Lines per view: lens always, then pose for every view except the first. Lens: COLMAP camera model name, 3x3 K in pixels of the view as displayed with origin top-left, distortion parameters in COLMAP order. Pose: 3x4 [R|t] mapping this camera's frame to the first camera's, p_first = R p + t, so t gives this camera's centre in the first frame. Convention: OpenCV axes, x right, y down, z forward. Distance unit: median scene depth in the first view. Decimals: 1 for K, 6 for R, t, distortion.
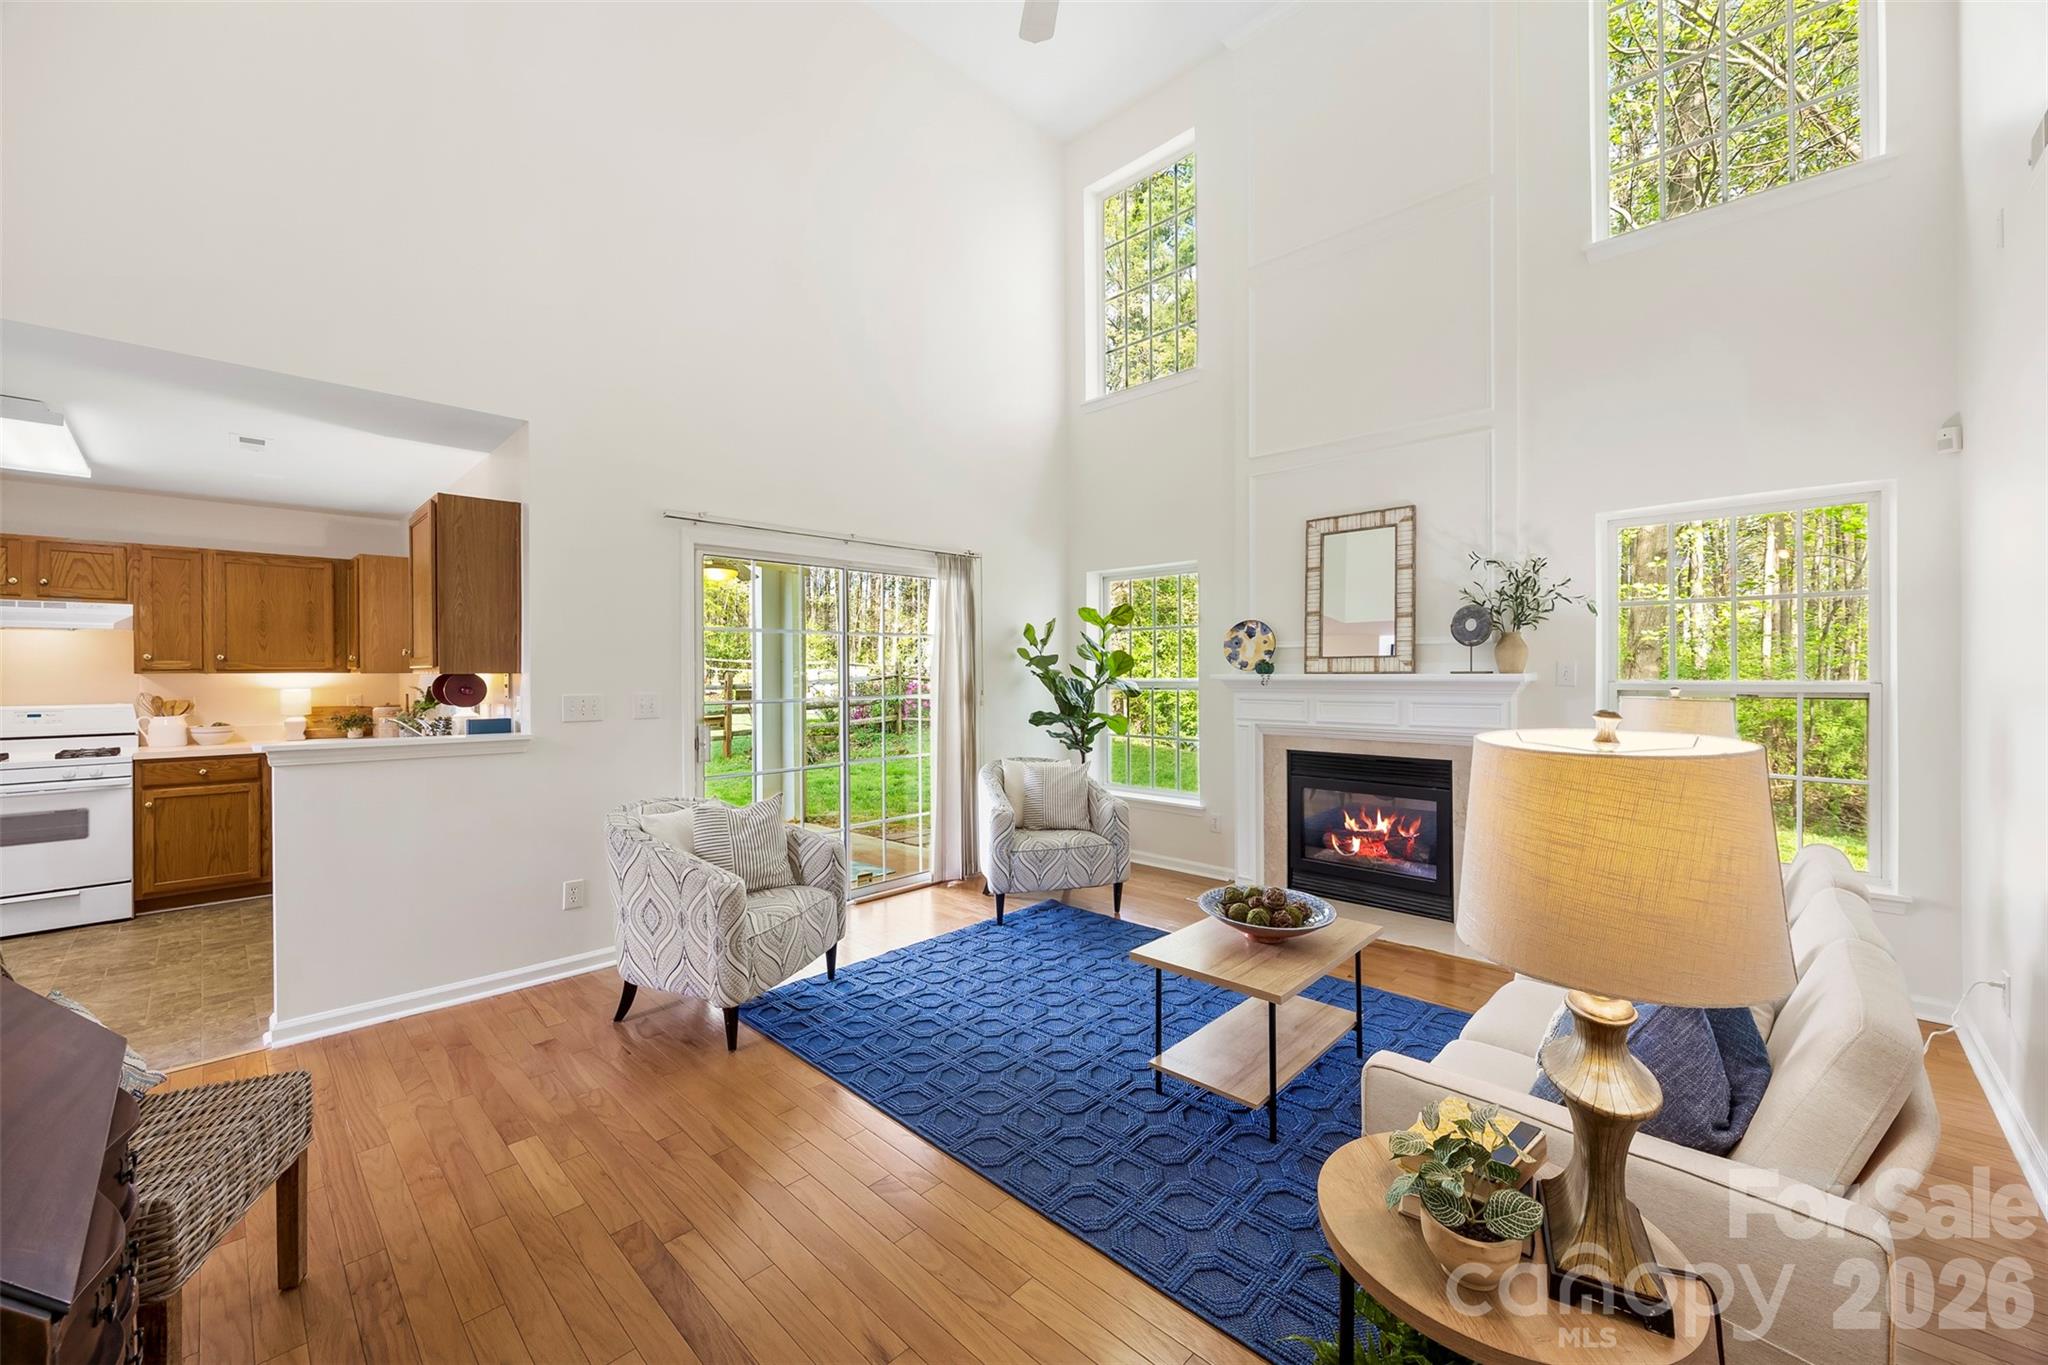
lens RADIAL K [[788.7, 0, 1010.7], [0, 788.7, 671.5], [0, 0, 1]] dist [-0.001301, -0.000074]
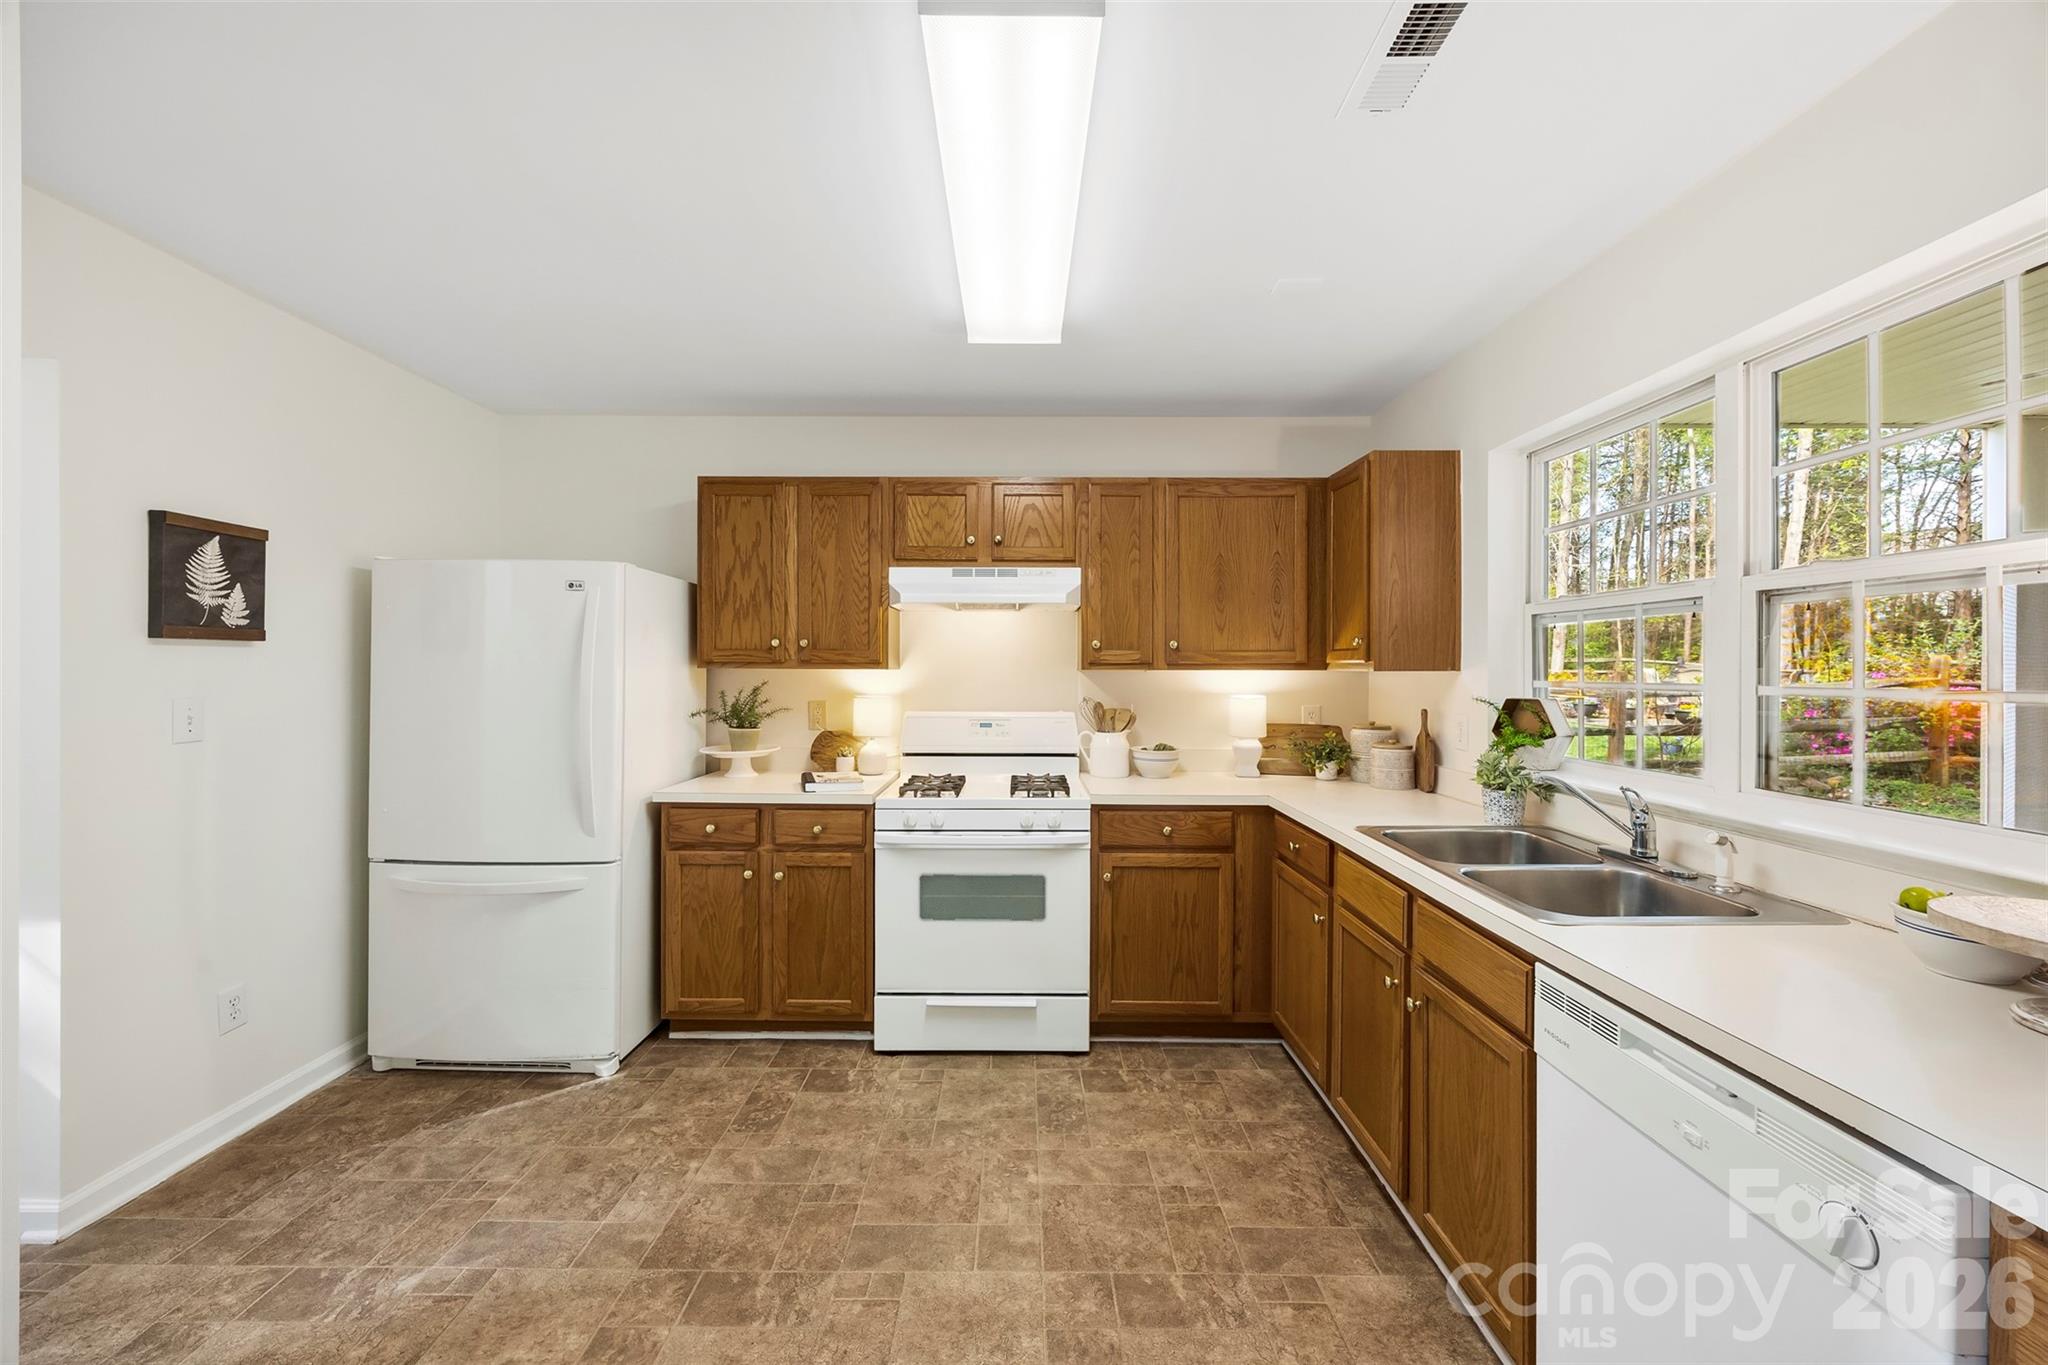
lens RADIAL K [[788.7, 0, 1018.7], [0, 788.7, 683.0], [0, 0, 1]] dist [-0.001301, -0.000074]
pose [[0.693018, 0.011958, -0.720821, -0.653233], [-0.006531, 0.999926, 0.010309, 0.007735], [0.720891, -0.002437, 0.693044, 0.484201]]
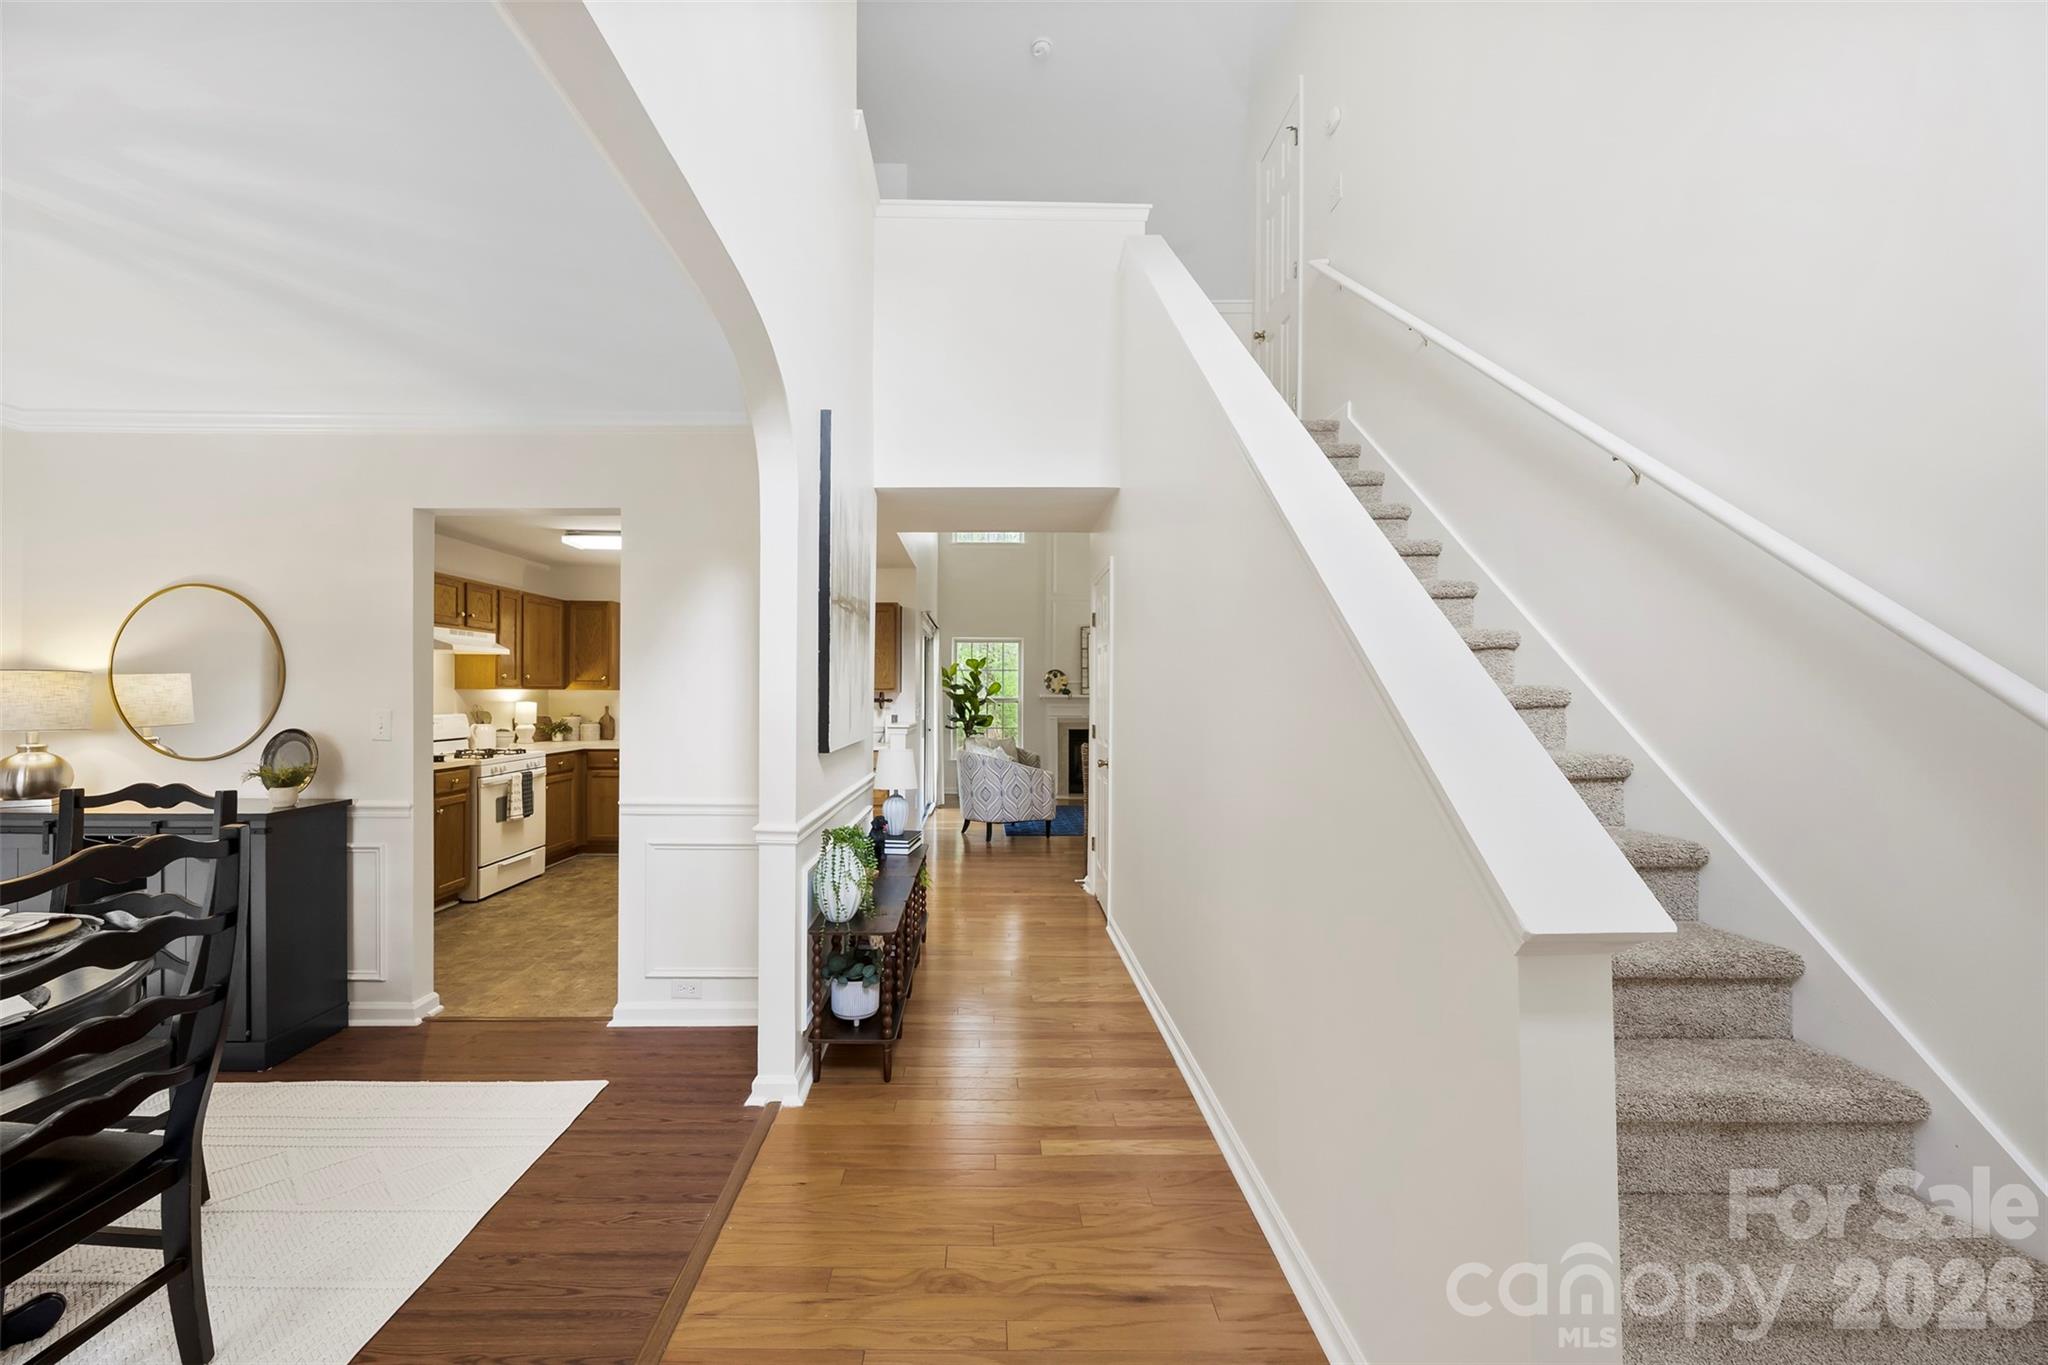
lens RADIAL K [[788.7, 0, 1012.3], [0, 788.7, 691.7], [0, 0, 1]] dist [-0.001301, -0.000074]
pose [[0.703043, 0.009259, 0.711087, -1.410883], [-0.010608, 0.999941, -0.002533, 0.001961], [-0.711068, -0.005763, 0.703100, -0.460325]]
